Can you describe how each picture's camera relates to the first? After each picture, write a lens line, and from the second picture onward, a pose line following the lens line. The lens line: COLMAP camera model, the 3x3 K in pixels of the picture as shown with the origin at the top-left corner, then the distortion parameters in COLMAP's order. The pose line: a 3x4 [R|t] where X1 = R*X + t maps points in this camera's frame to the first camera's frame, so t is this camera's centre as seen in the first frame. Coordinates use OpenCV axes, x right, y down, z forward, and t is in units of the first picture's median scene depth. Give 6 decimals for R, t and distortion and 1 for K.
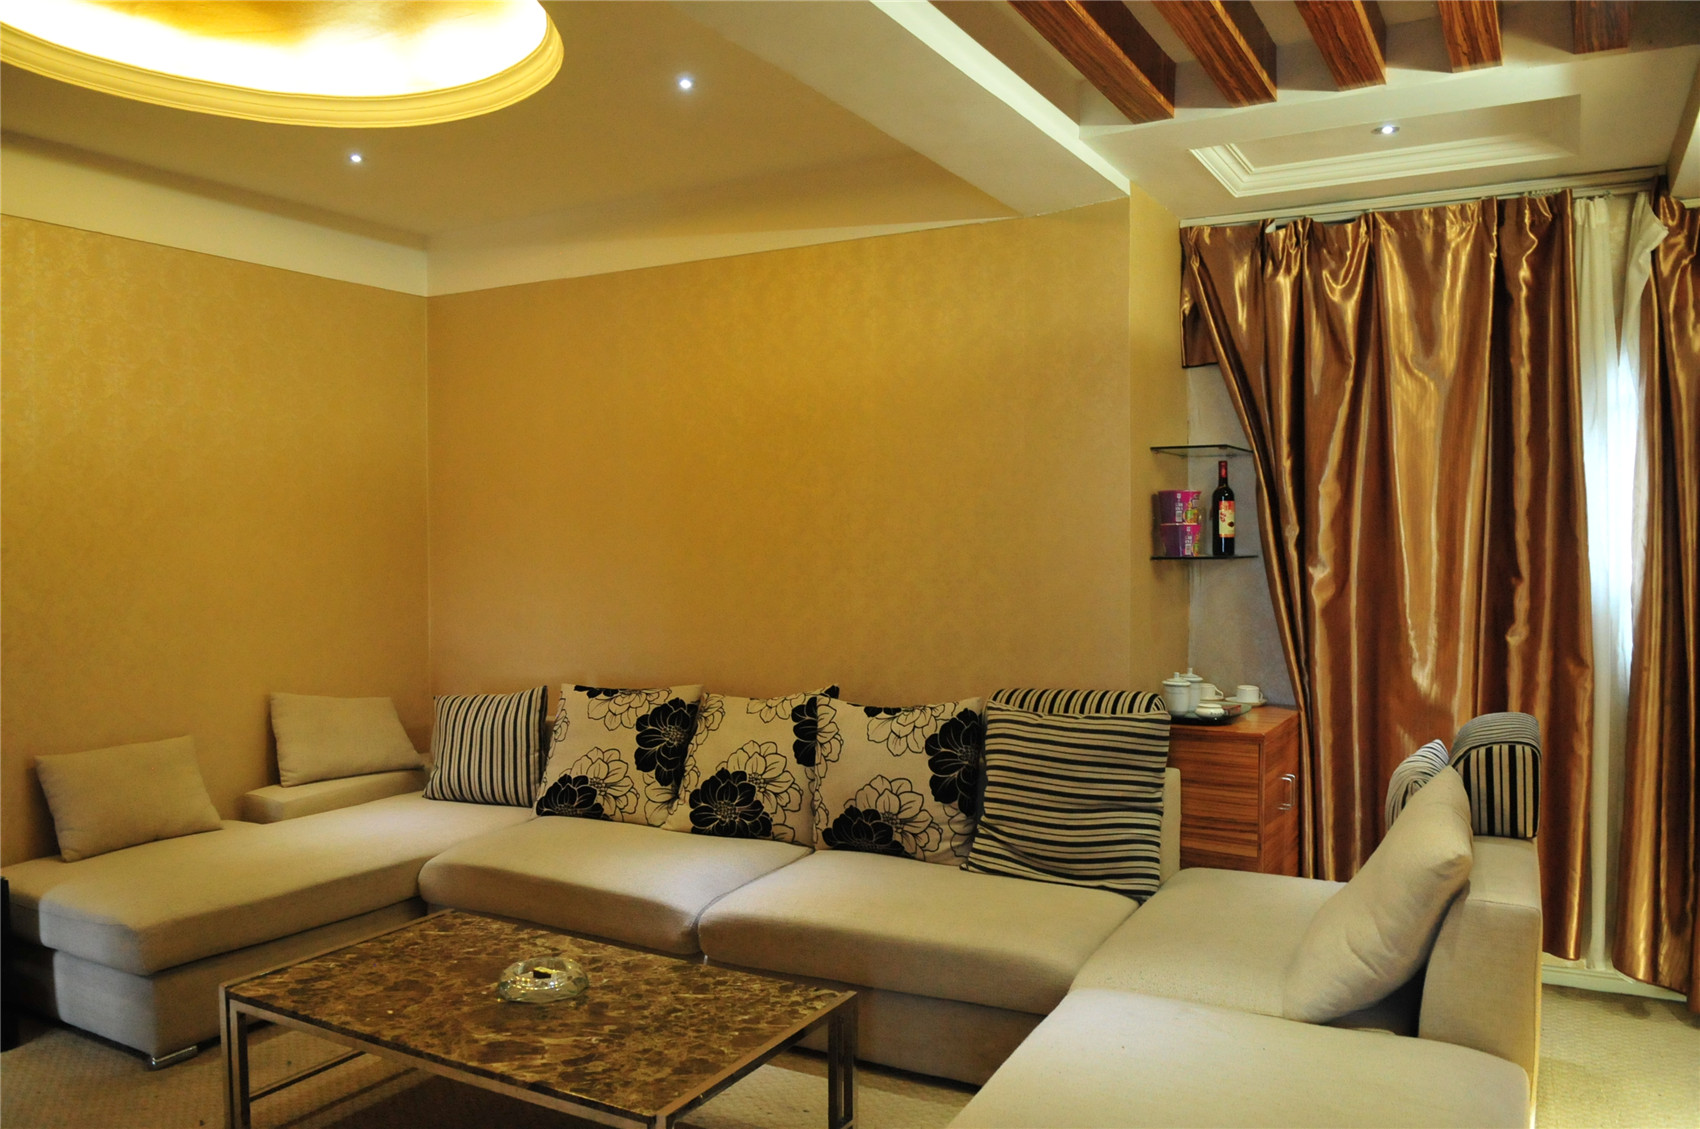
lens RADIAL K [[1251.5, 0, 854.3], [0, 1251.5, 564.0], [0, 0, 1]] dist [-0.025730, -0.021241]
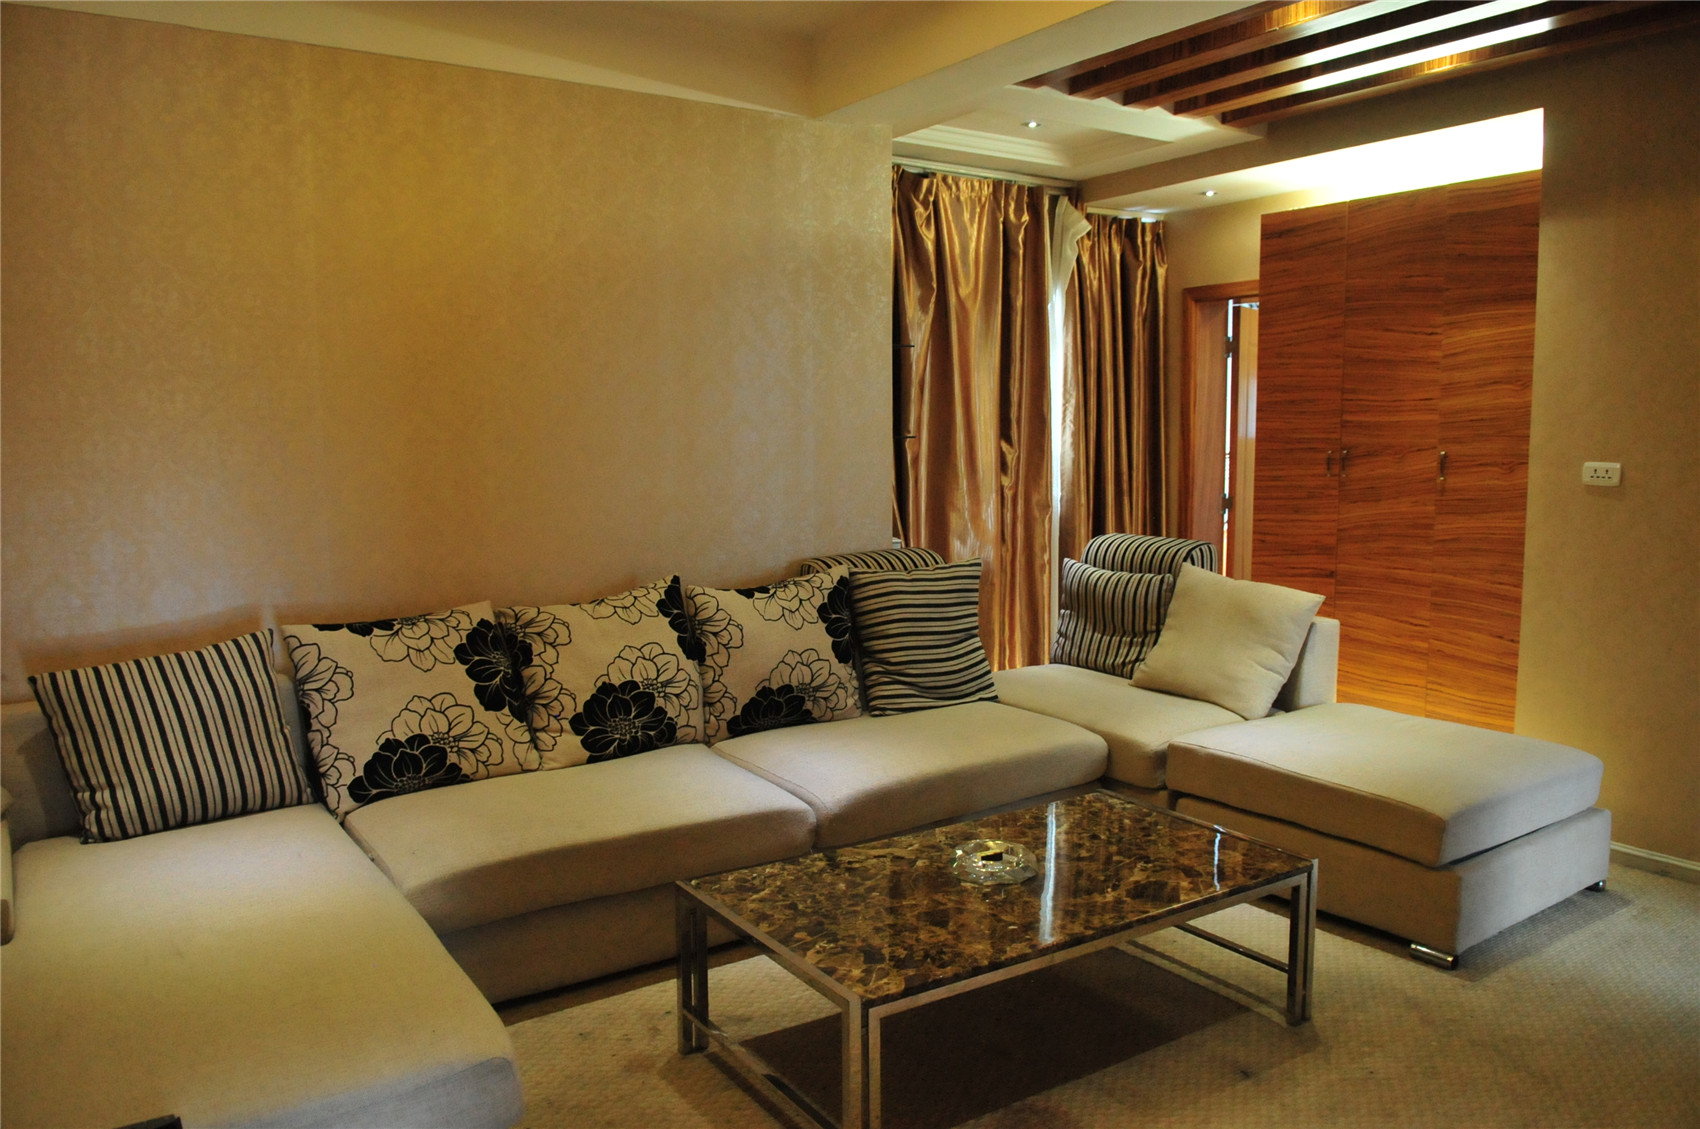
lens RADIAL K [[1251.5, 0, 857.9], [0, 1251.5, 560.8], [0, 0, 1]] dist [-0.025730, -0.021241]
pose [[0.458487, -0.094026, 0.883713, -0.855830], [0.021861, 0.995280, 0.094554, -0.001189], [-0.888432, -0.024033, 0.458379, 0.477022]]
